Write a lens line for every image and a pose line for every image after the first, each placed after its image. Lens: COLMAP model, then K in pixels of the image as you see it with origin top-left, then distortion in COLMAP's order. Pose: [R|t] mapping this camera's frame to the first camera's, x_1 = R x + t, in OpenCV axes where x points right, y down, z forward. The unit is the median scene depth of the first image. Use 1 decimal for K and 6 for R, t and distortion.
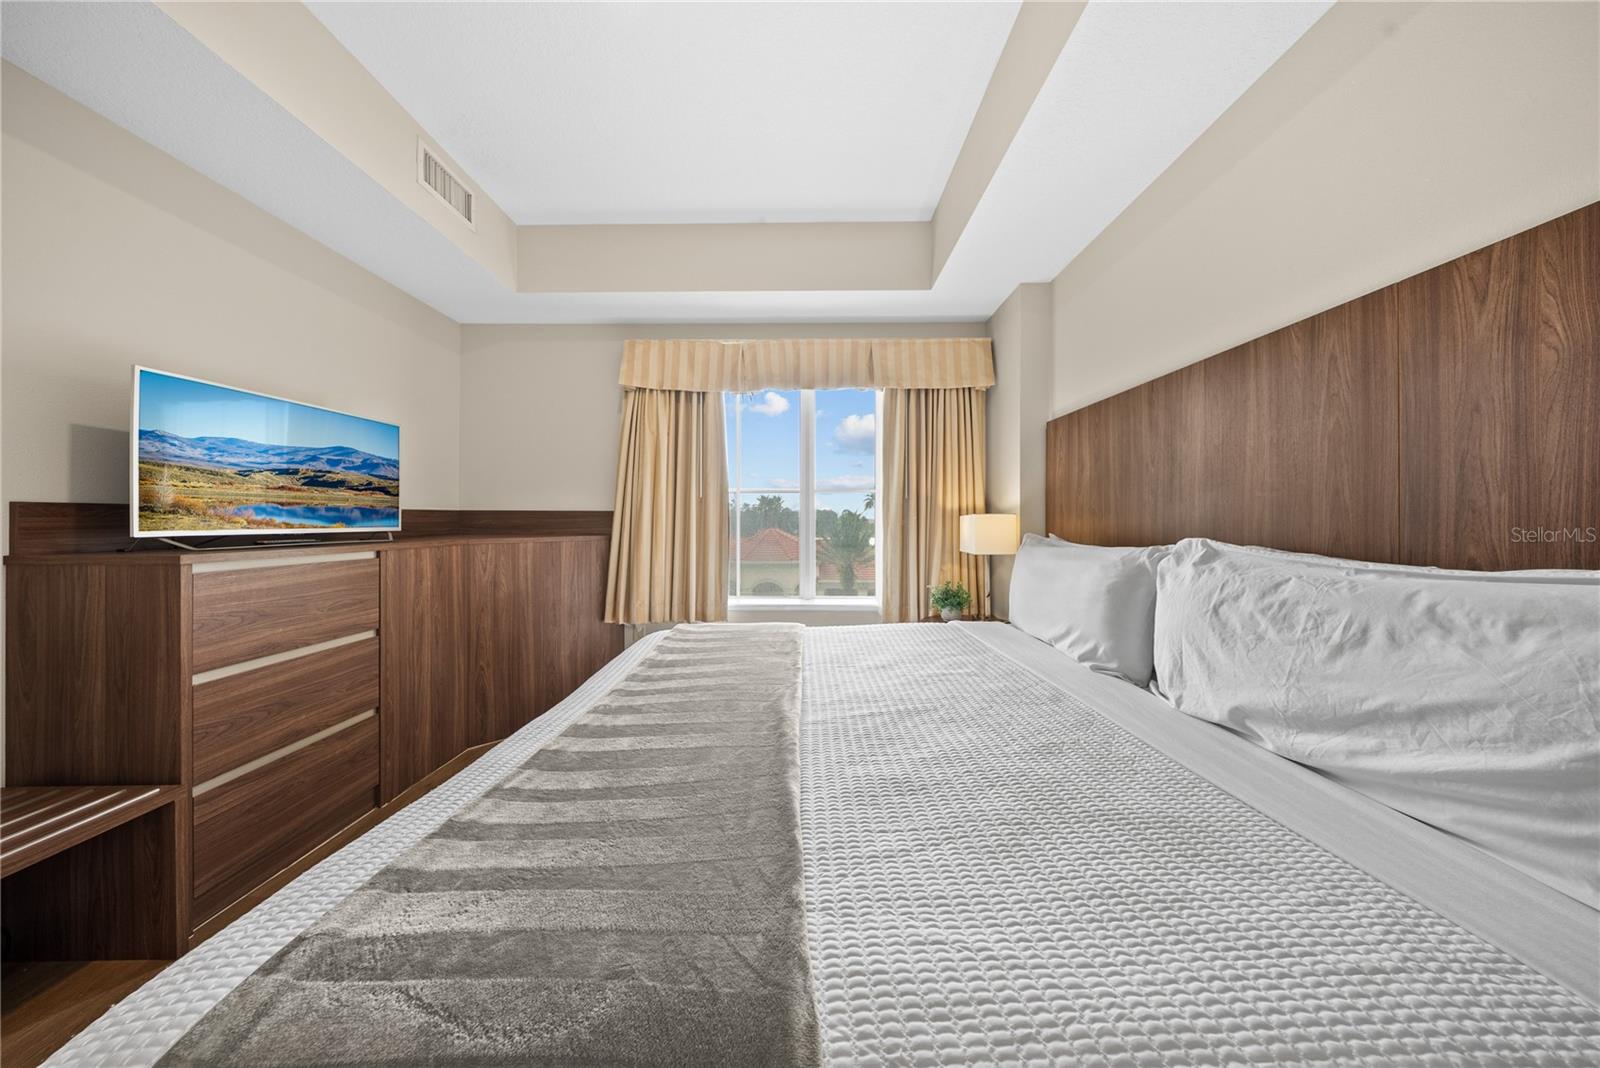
lens RADIAL K [[471.9, 0, 798.2], [0, 471.9, 531.1], [0, 0, 1]] dist [0.012890, -0.005601]
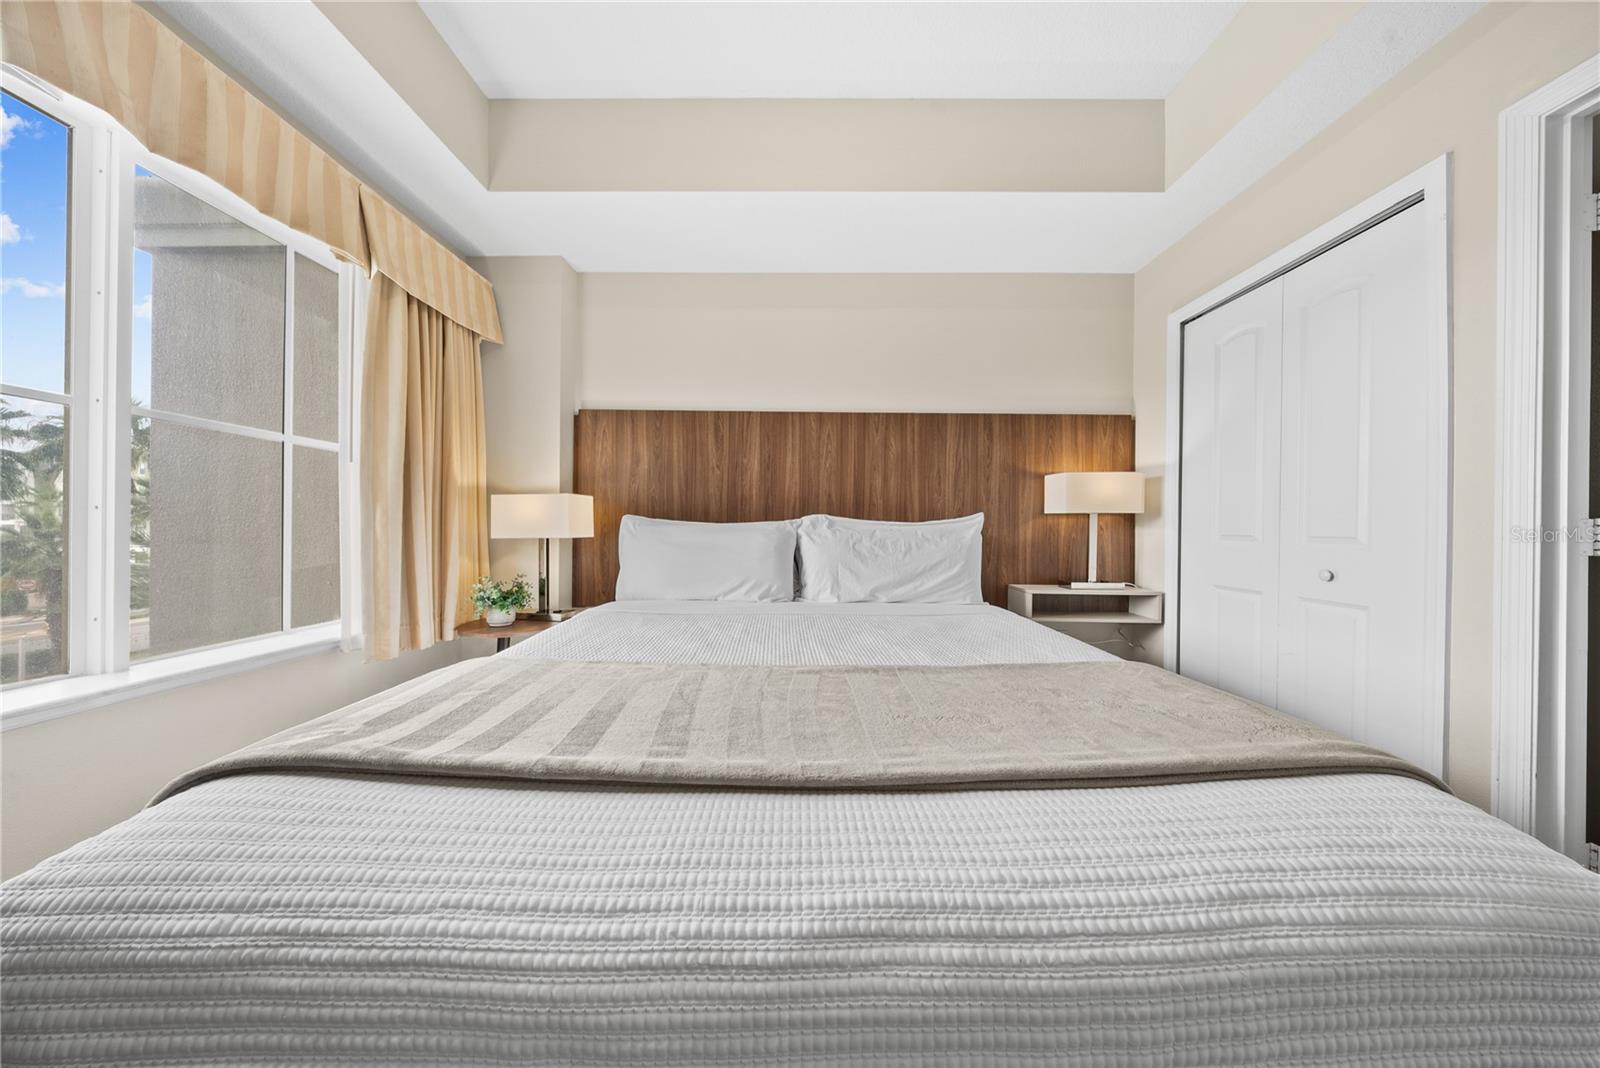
lens RADIAL K [[471.9, 0, 798.2], [0, 471.9, 531.1], [0, 0, 1]] dist [0.012890, -0.005601]
pose [[-0.003352, -0.004099, 0.999986, -0.919642], [0.008441, 0.999956, 0.004127, 0.064239], [-0.999959, 0.008455, -0.003317, 0.965941]]
